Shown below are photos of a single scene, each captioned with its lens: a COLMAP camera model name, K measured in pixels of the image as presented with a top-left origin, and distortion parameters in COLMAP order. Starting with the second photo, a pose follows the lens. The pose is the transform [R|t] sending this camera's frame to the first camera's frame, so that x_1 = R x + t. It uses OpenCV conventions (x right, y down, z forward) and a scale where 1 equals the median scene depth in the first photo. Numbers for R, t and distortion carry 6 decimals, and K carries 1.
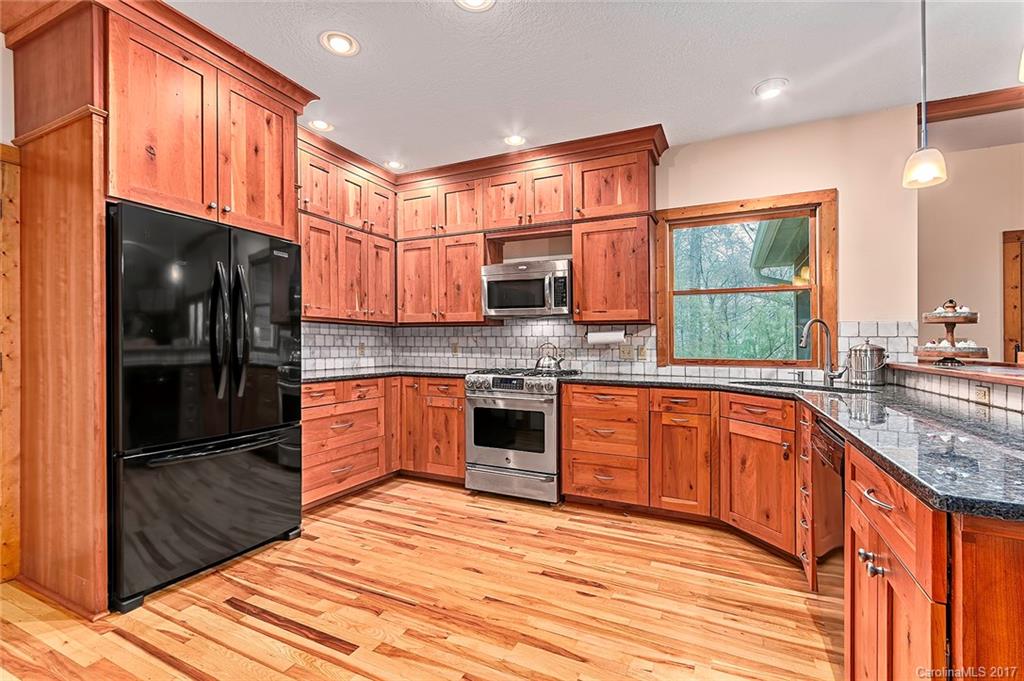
lens RADIAL K [[454.8, 0, 516.8], [0, 454.8, 349.7], [0, 0, 1]] dist [0.008390, 0.000478]
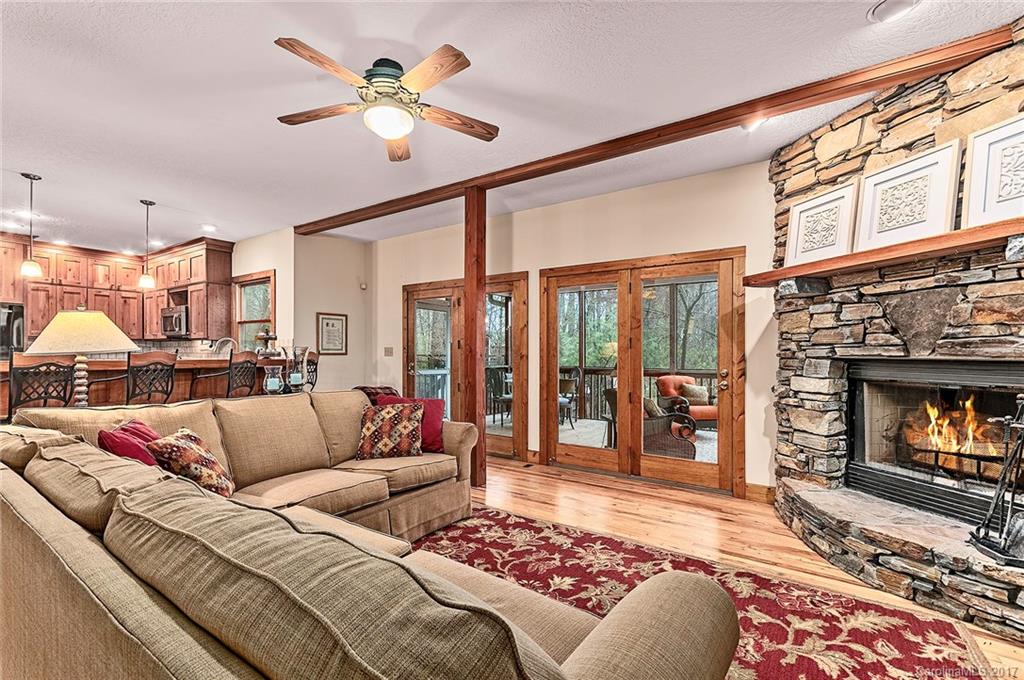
lens RADIAL K [[454.8, 0, 505.2], [0, 454.8, 385.3], [0, 0, 1]] dist [0.008390, 0.000478]
pose [[0.984177, 0.013732, -0.176657, 2.067653], [-0.003604, 0.998338, 0.057521, 0.023520], [0.177153, -0.055974, 0.982590, -0.766783]]
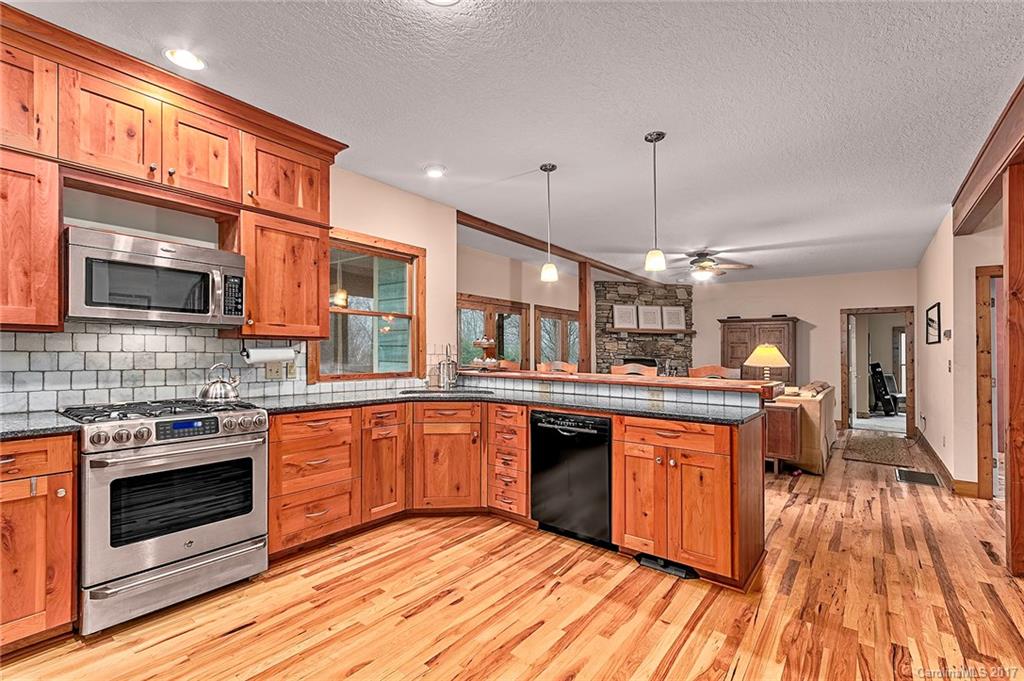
lens RADIAL K [[454.8, 0, 506.6], [0, 454.8, 346.7], [0, 0, 1]] dist [0.008390, 0.000478]
pose [[0.227314, 0.006680, 0.973799, -0.624480], [-0.000432, 0.999977, -0.006759, -0.043580], [-0.973821, 0.001116, 0.227312, 0.452313]]
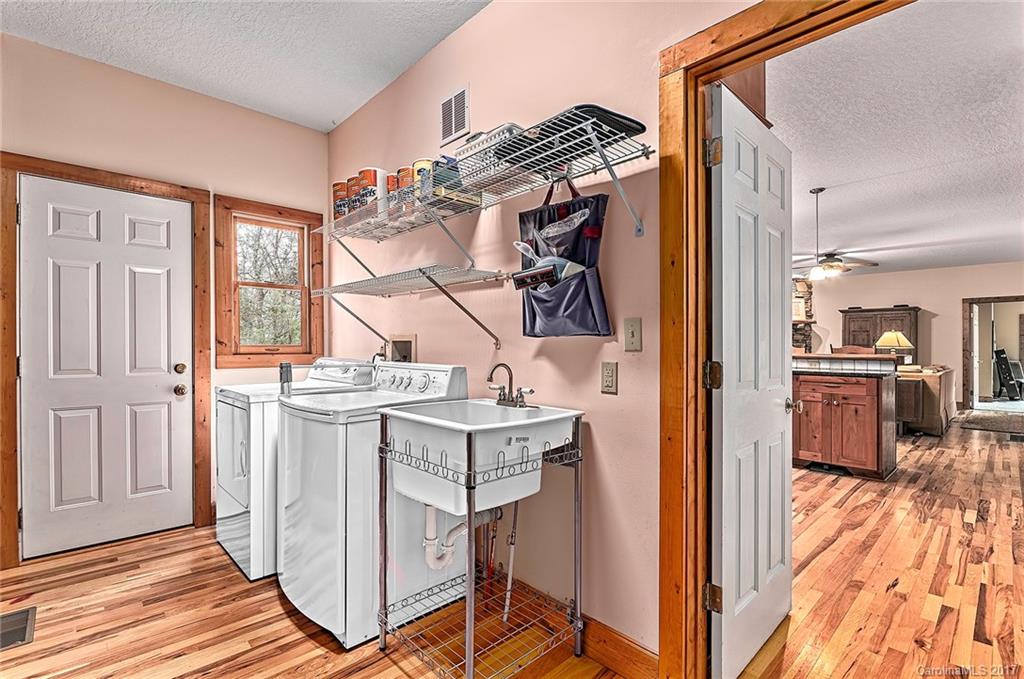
lens RADIAL K [[469.2, 0, 514.5], [0, 469.2, 349.1], [0, 0, 1]] dist [-0.009824, -0.001098]
pose [[0.364971, -0.012317, 0.930937, -1.357706], [0.006321, 0.999922, 0.010751, -0.013346], [-0.930997, 0.001960, 0.365021, 0.725276]]
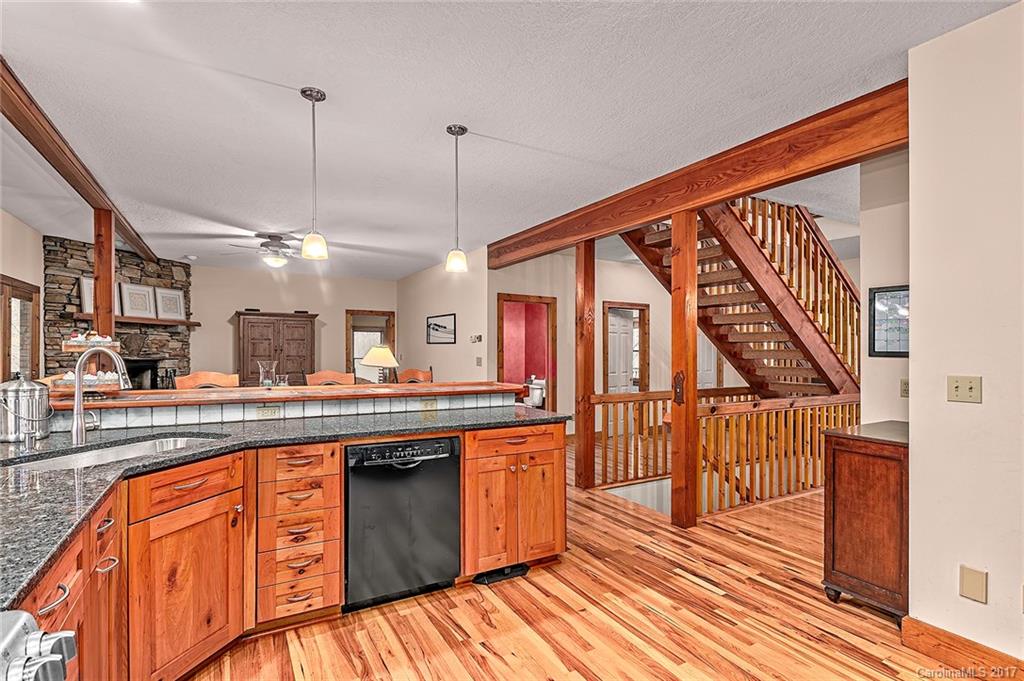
lens RADIAL K [[494.7, 0, 510.0], [0, 494.7, 340.4], [0, 0, 1]] dist [-0.000334, 0.000820]
pose [[-0.817115, -0.002201, 0.576471, -0.251774], [-0.008102, 0.999938, -0.007667, -0.069572], [-0.576418, -0.010935, -0.817082, 1.139559]]
